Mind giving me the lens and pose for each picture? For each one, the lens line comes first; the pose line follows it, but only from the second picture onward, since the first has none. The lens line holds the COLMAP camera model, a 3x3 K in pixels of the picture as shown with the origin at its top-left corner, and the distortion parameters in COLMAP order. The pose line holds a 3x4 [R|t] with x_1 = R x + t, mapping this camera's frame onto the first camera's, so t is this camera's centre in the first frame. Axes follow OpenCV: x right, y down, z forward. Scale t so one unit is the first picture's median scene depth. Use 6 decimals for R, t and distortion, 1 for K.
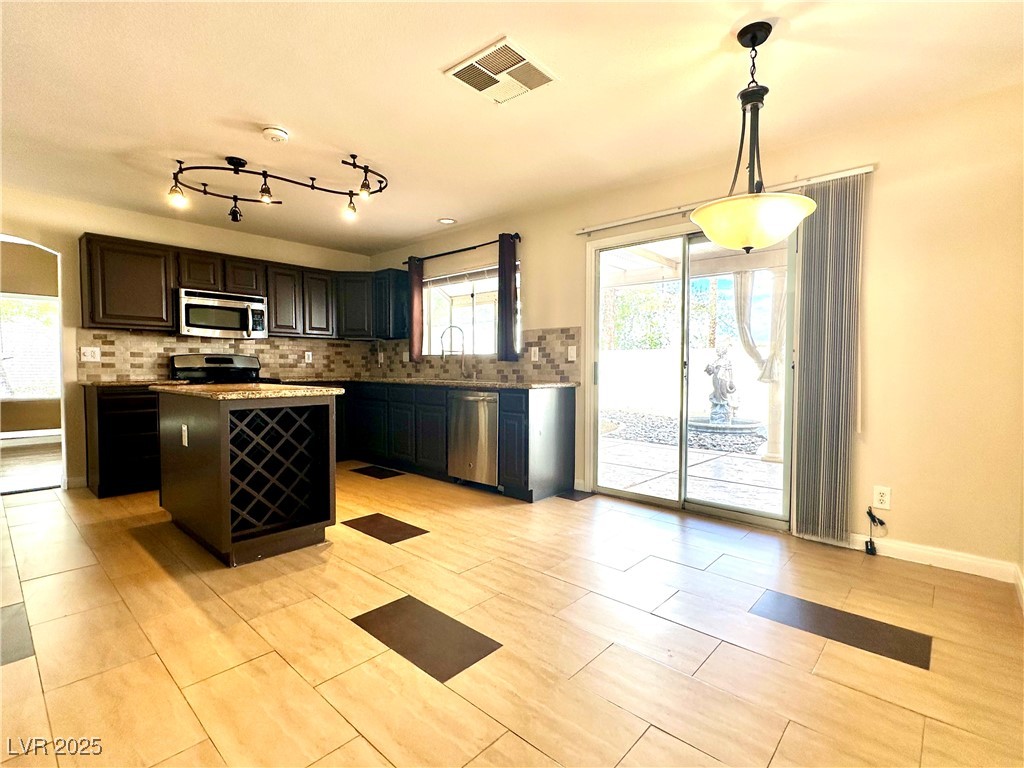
lens RADIAL K [[477.9, 0, 516.6], [0, 477.9, 386.3], [0, 0, 1]] dist [0.003170, -0.002510]
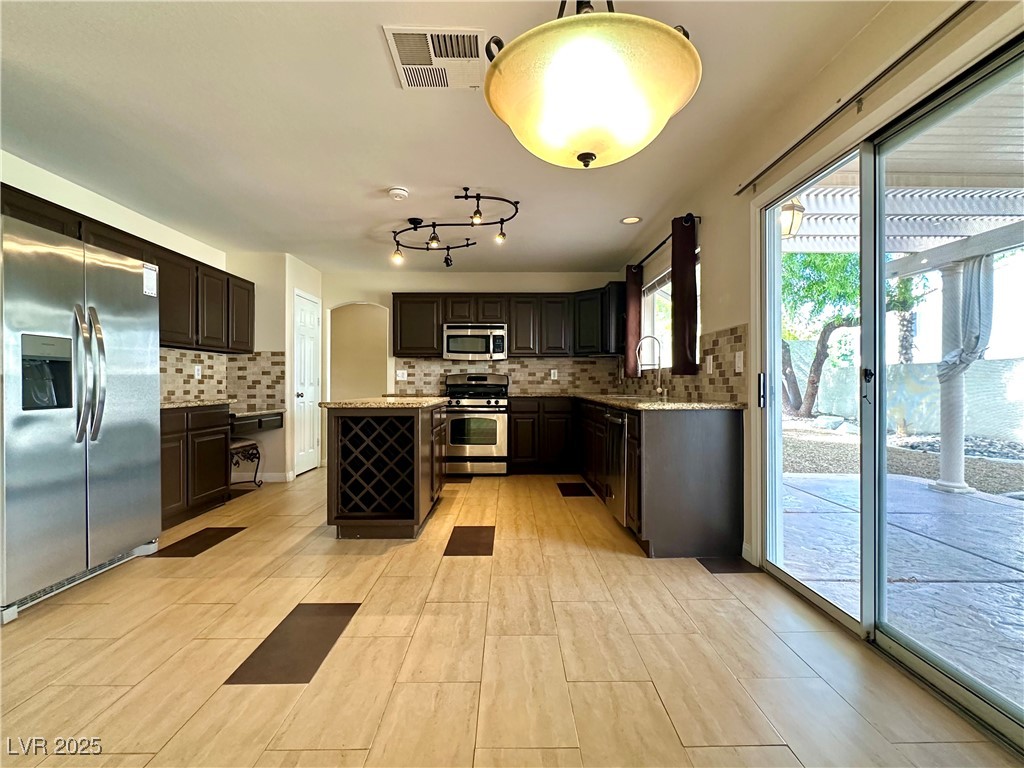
lens RADIAL K [[477.9, 0, 518.8], [0, 477.9, 382.7], [0, 0, 1]] dist [0.003170, -0.002510]
pose [[0.678360, -0.006266, -0.734703, 0.396473], [-0.026296, 0.999116, -0.032800, -0.006483], [0.734259, 0.041570, 0.677595, 0.274206]]
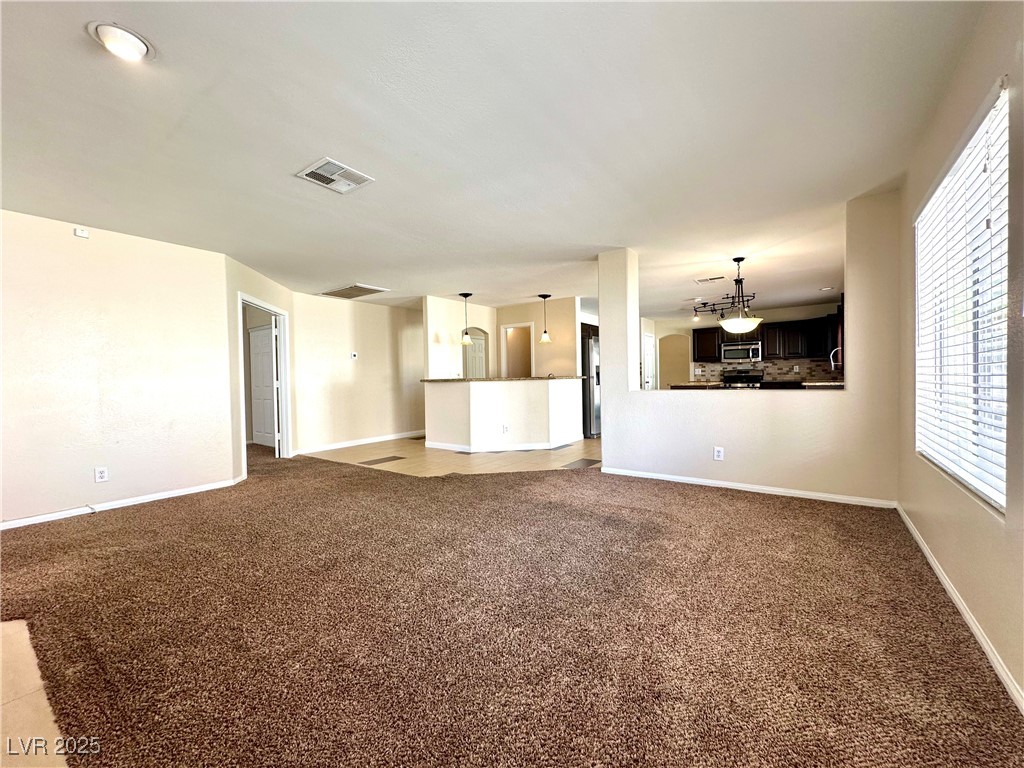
lens RADIAL K [[424.9, 0, 506.5], [0, 424.9, 384.9], [0, 0, 1]] dist [-0.002413, 0.000738]
pose [[0.090906, 0.007663, -0.995830, 1.375126], [-0.021201, 0.999759, 0.005757, 0.017594], [0.995634, 0.020589, 0.091047, -0.295554]]
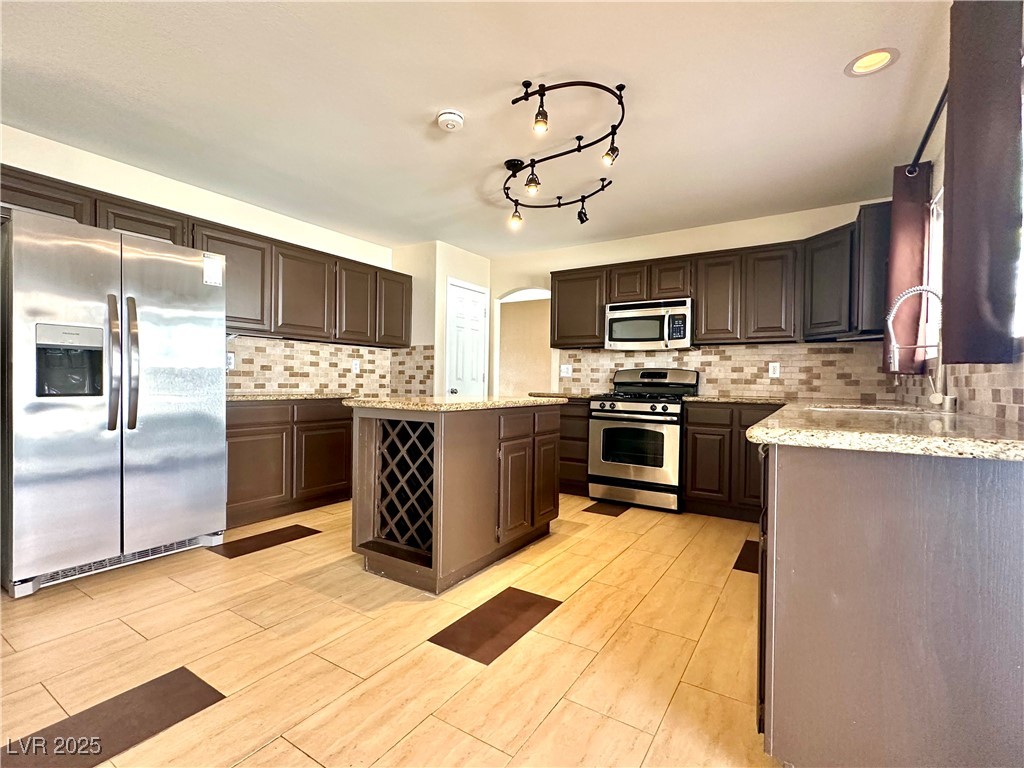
lens RADIAL K [[477.9, 0, 514.3], [0, 477.9, 386.3], [0, 0, 1]] dist [0.003170, -0.002510]
pose [[0.156251, 0.008539, -0.987680, 0.273304], [-0.054373, 0.998521, 0.000031, -0.020297], [0.986220, 0.053699, 0.156485, 0.661749]]
